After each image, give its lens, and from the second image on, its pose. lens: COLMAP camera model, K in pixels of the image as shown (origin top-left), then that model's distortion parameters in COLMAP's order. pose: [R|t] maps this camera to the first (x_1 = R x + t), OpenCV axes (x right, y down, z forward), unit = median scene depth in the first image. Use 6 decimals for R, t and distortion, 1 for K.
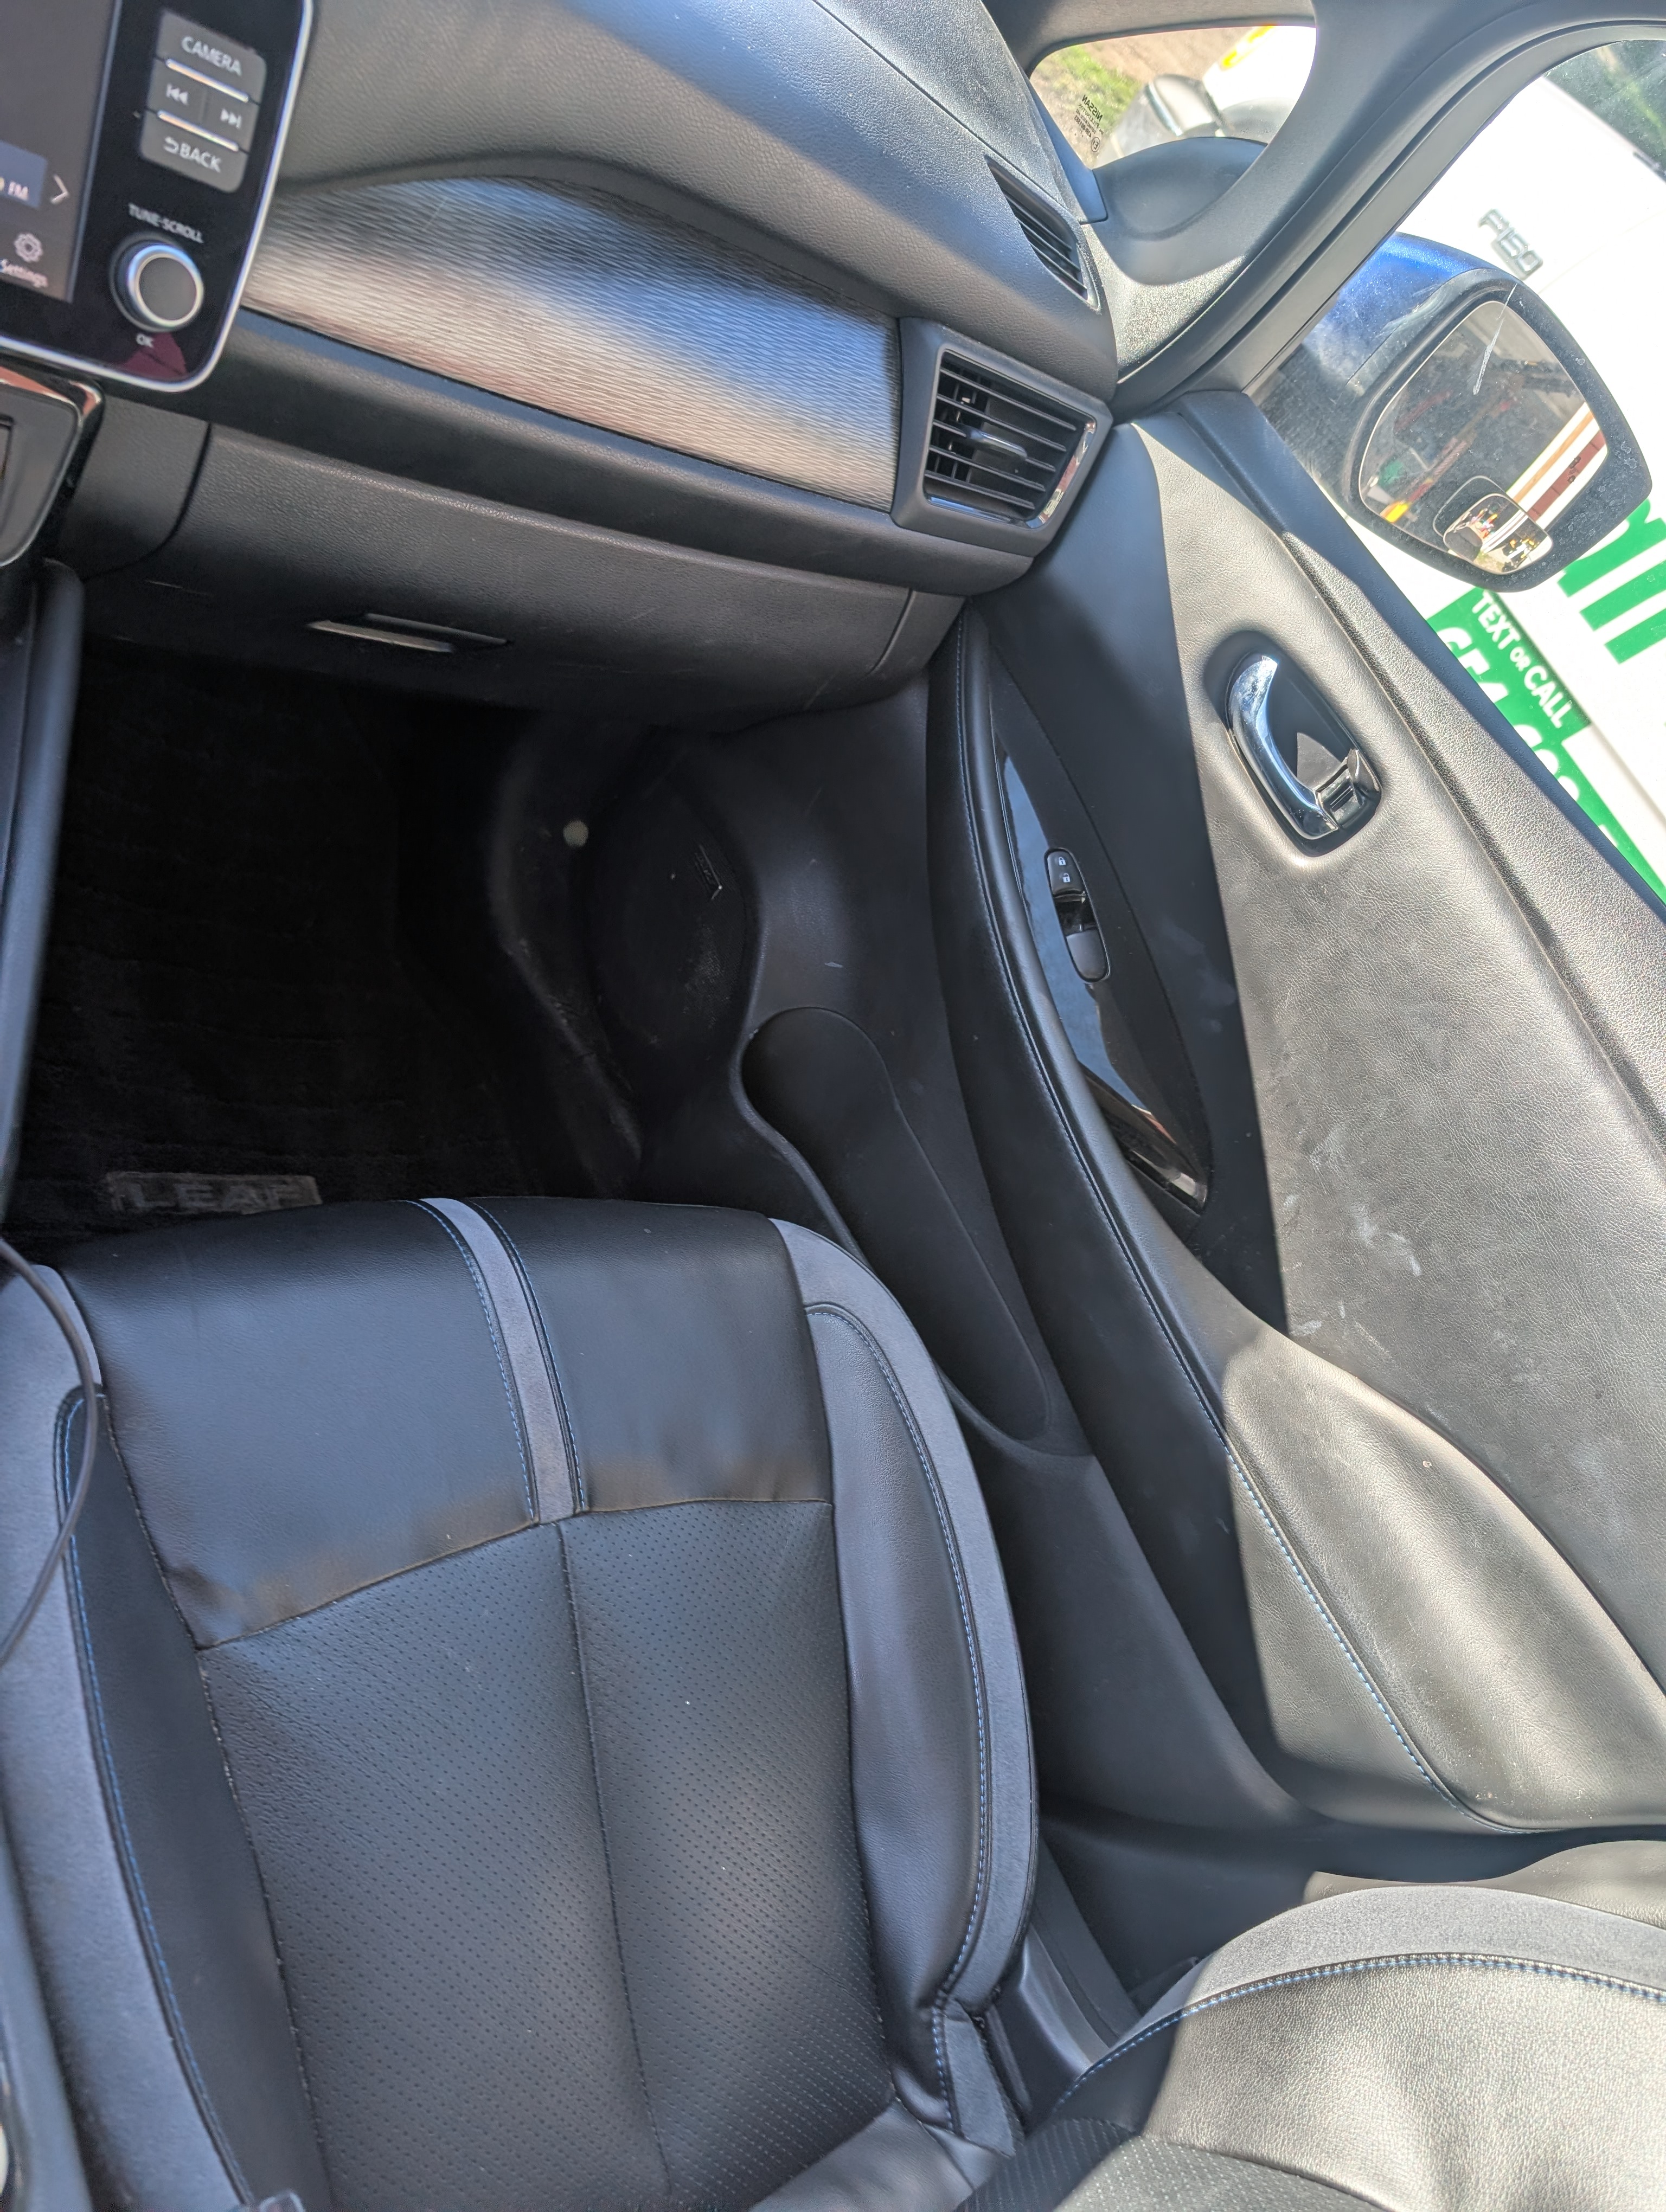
lens RADIAL K [[1598.8, 0, 830.6], [0, 1598.8, 1110.7], [0, 0, 1]] dist [-0.010219, 0.009662]
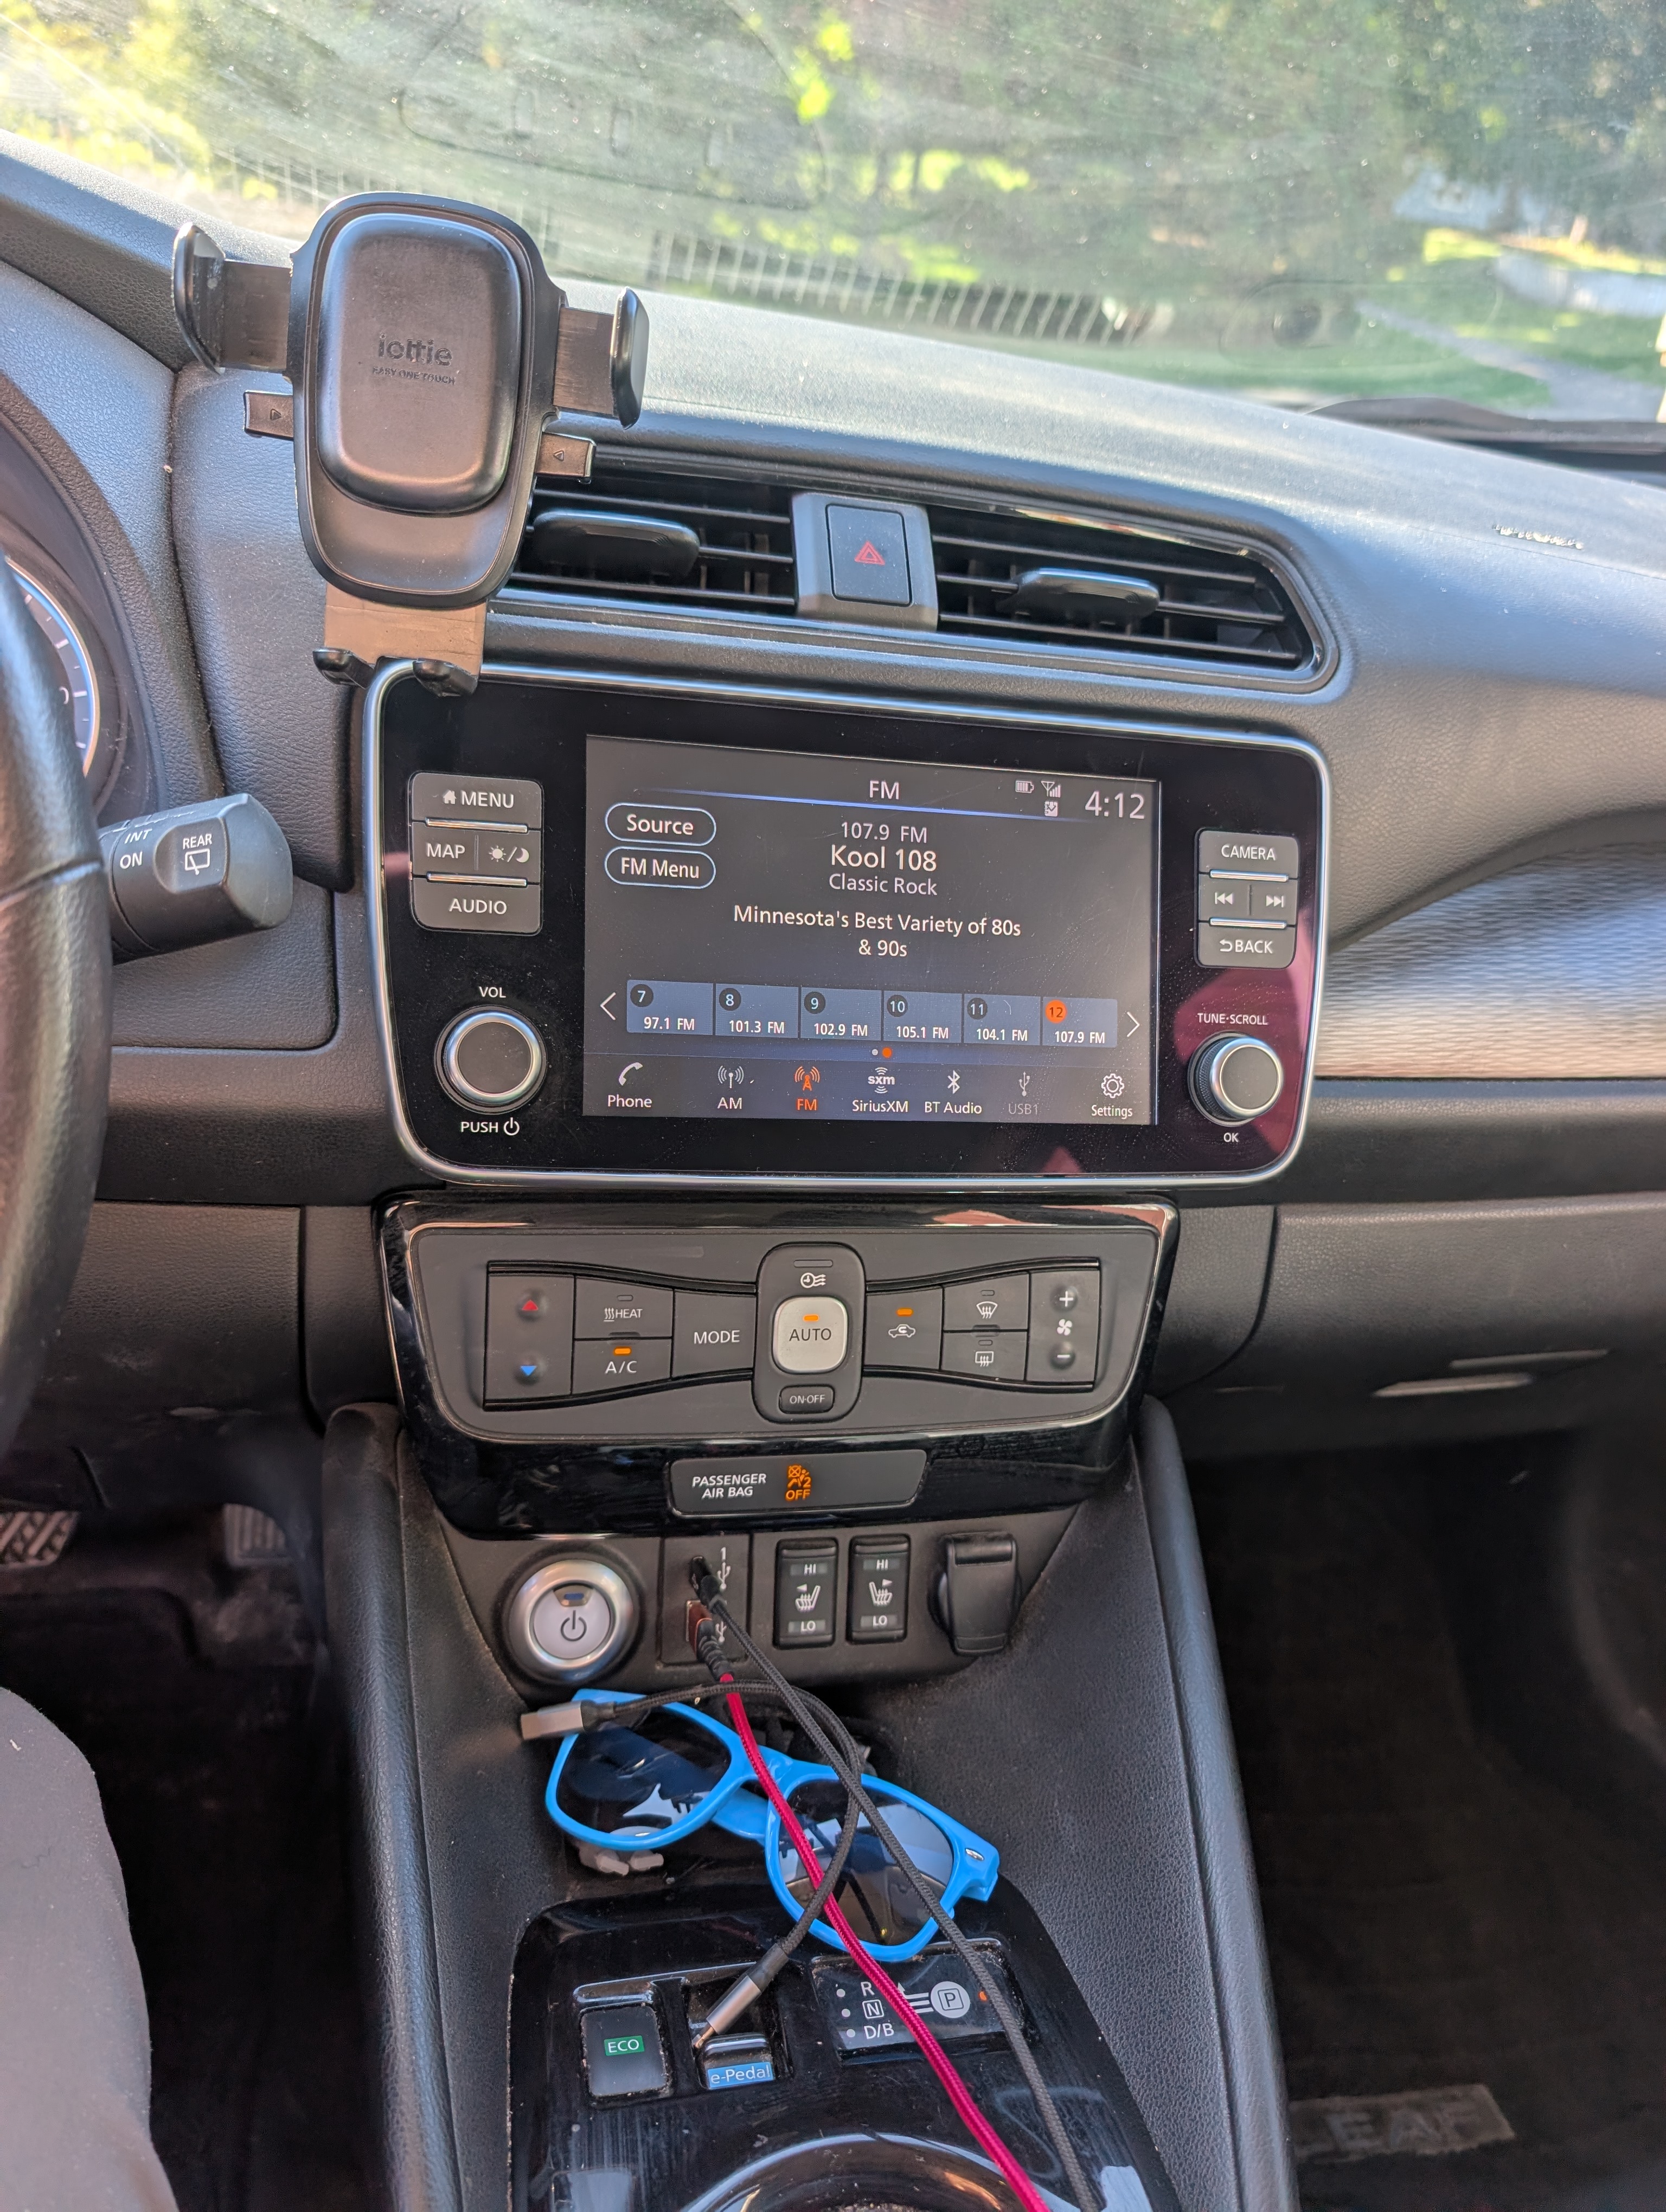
lens RADIAL K [[1598.8, 0, 839.1], [0, 1598.8, 1107.2], [0, 0, 1]] dist [-0.010219, 0.009662]
pose [[0.849556, -0.323633, -0.416552, -0.203299], [0.105089, 0.877684, -0.467575, -0.078872], [0.516924, 0.353456, 0.779653, 0.136478]]
